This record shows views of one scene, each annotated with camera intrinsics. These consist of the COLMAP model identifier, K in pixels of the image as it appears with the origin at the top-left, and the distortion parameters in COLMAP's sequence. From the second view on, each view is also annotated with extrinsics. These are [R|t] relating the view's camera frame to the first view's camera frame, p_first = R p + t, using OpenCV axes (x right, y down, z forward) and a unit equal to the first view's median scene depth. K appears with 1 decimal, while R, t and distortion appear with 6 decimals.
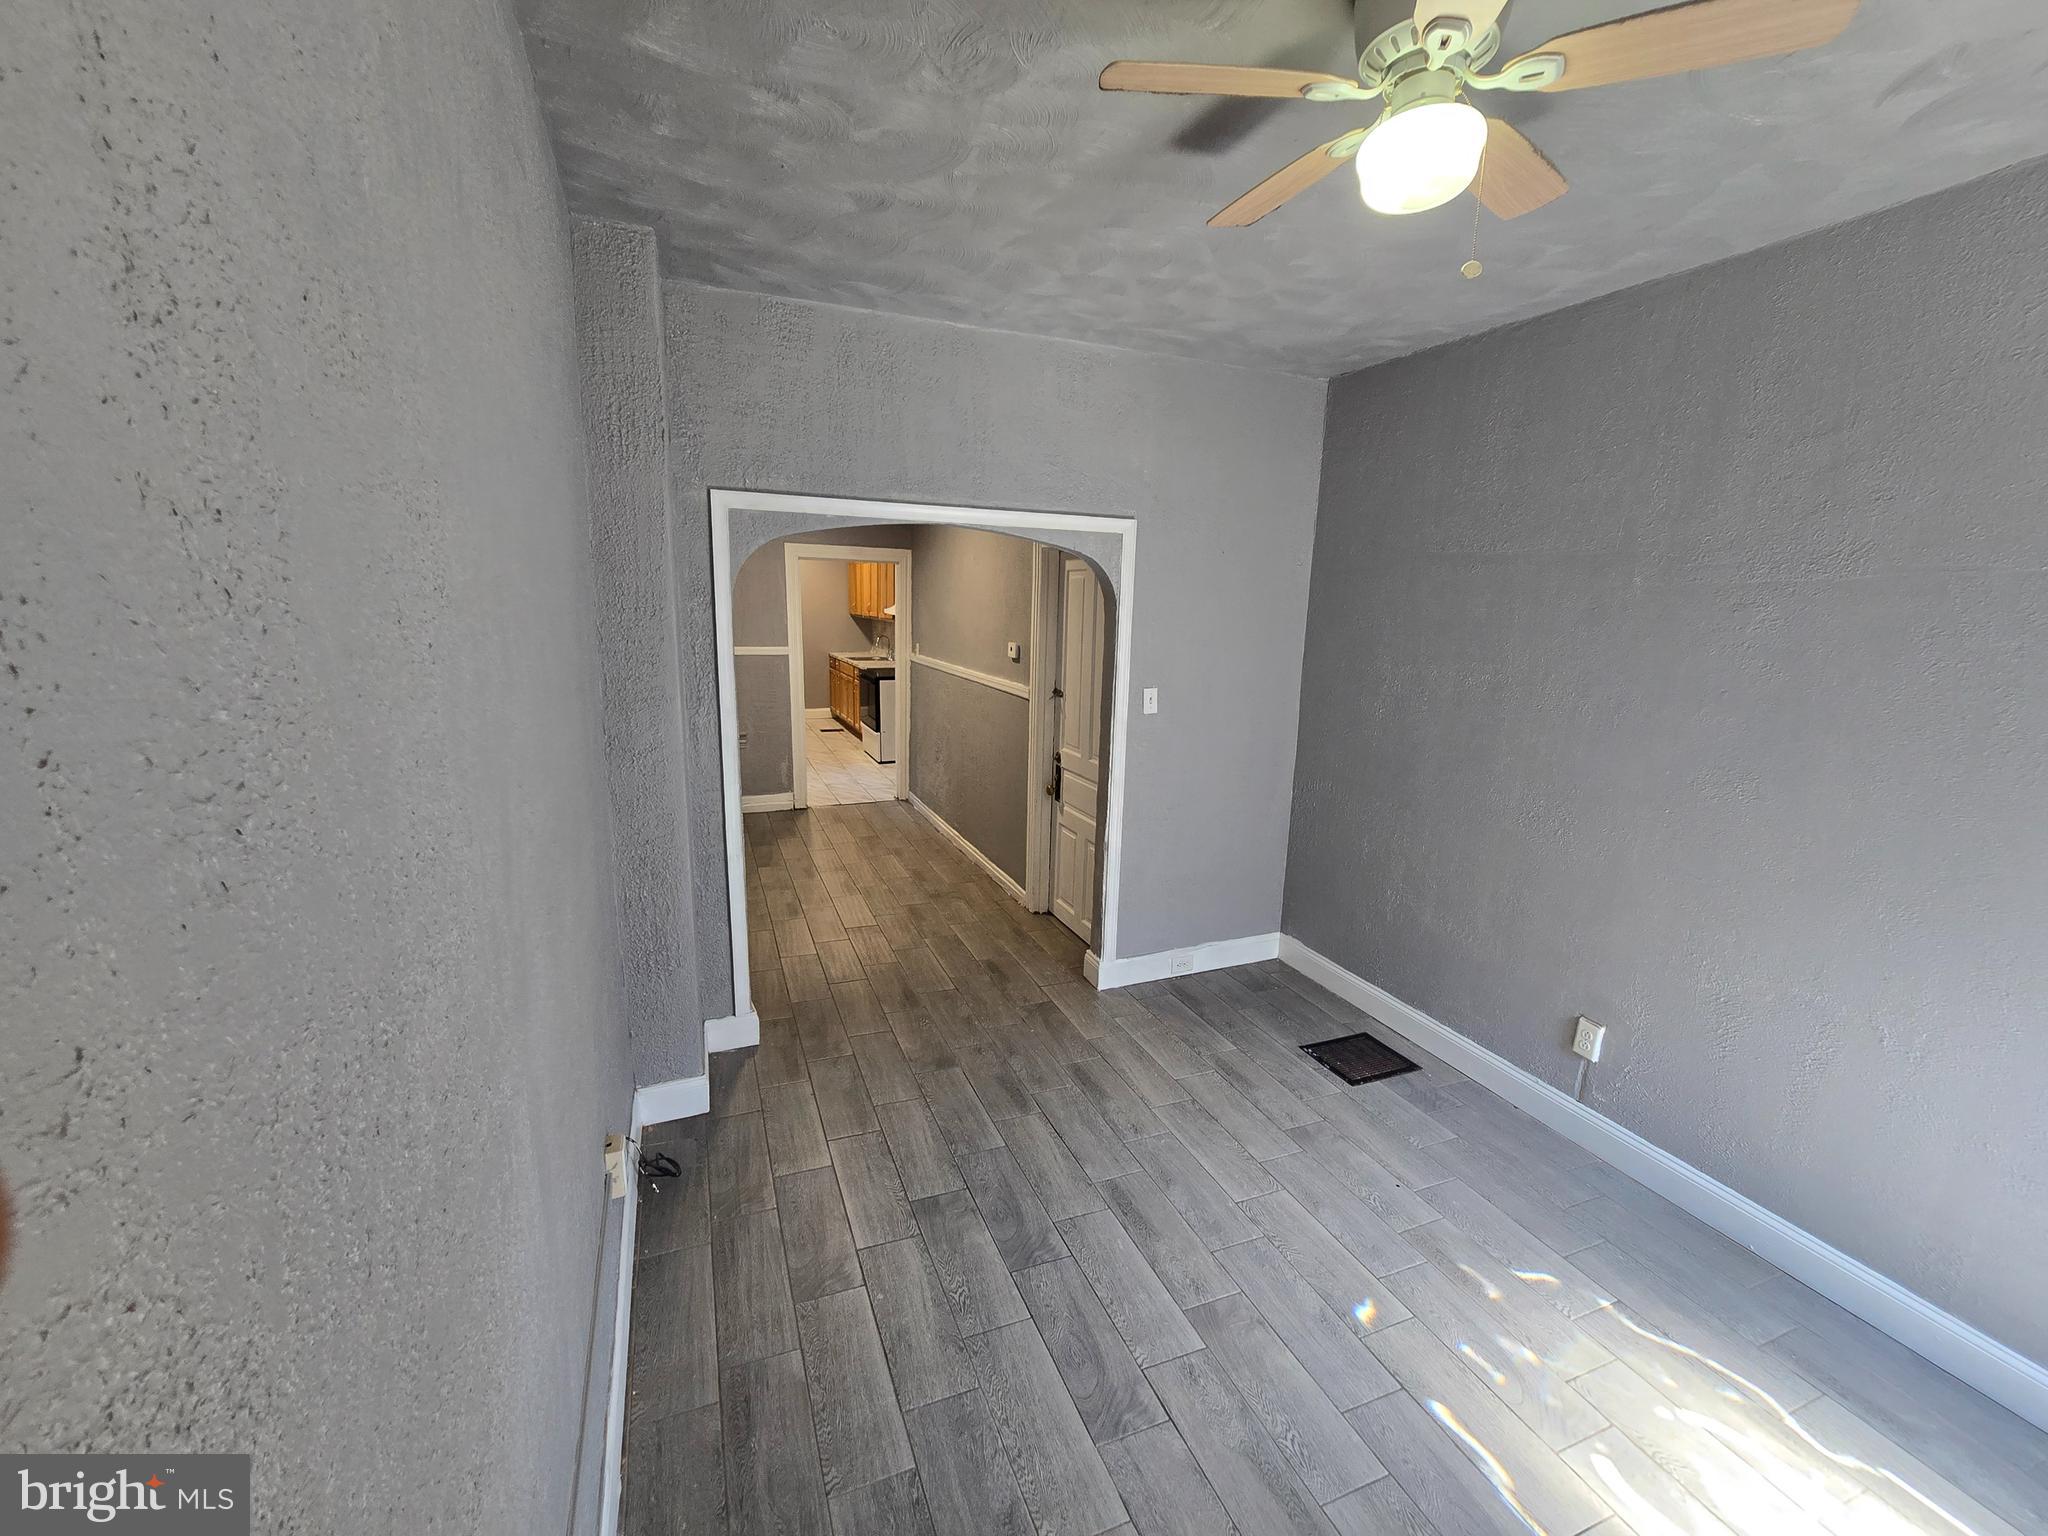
lens RADIAL K [[843.4, 0, 1019.3], [0, 843.4, 761.0], [0, 0, 1]] dist [-0.000478, 0.000230]
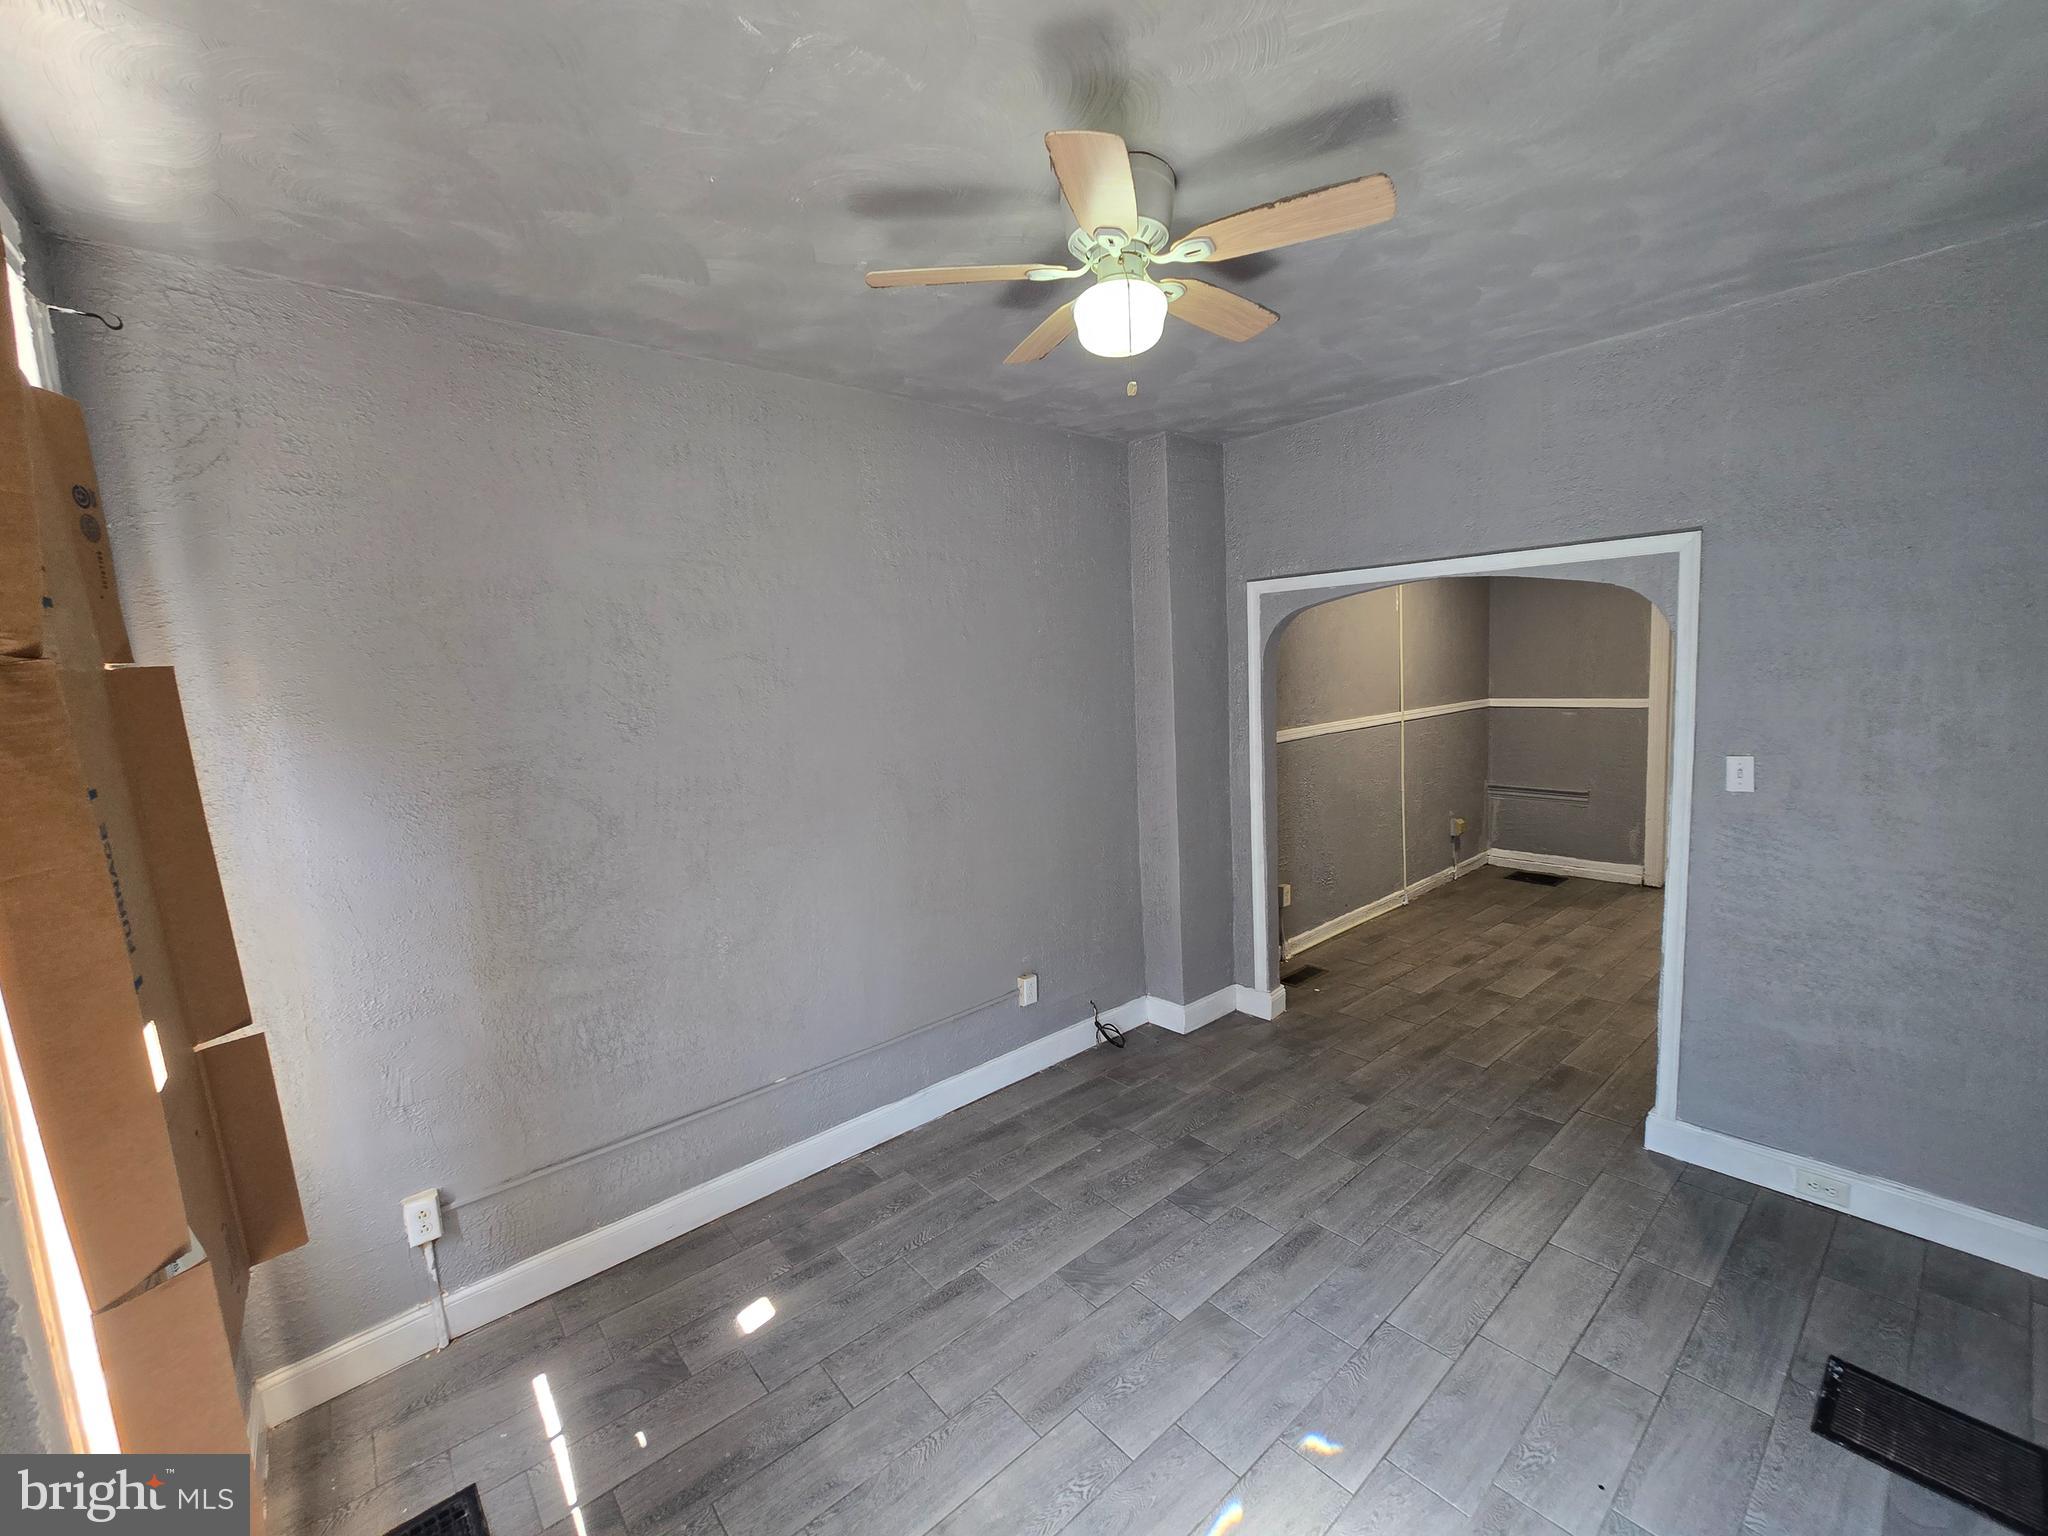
lens RADIAL K [[843.4, 0, 1019.3], [0, 843.4, 761.0], [0, 0, 1]] dist [-0.000478, 0.000230]
pose [[0.319967, 0.070271, -0.944819, 0.793320], [-0.128325, 0.991270, 0.030267, -0.031862], [0.938698, 0.111560, 0.326191, 0.242394]]
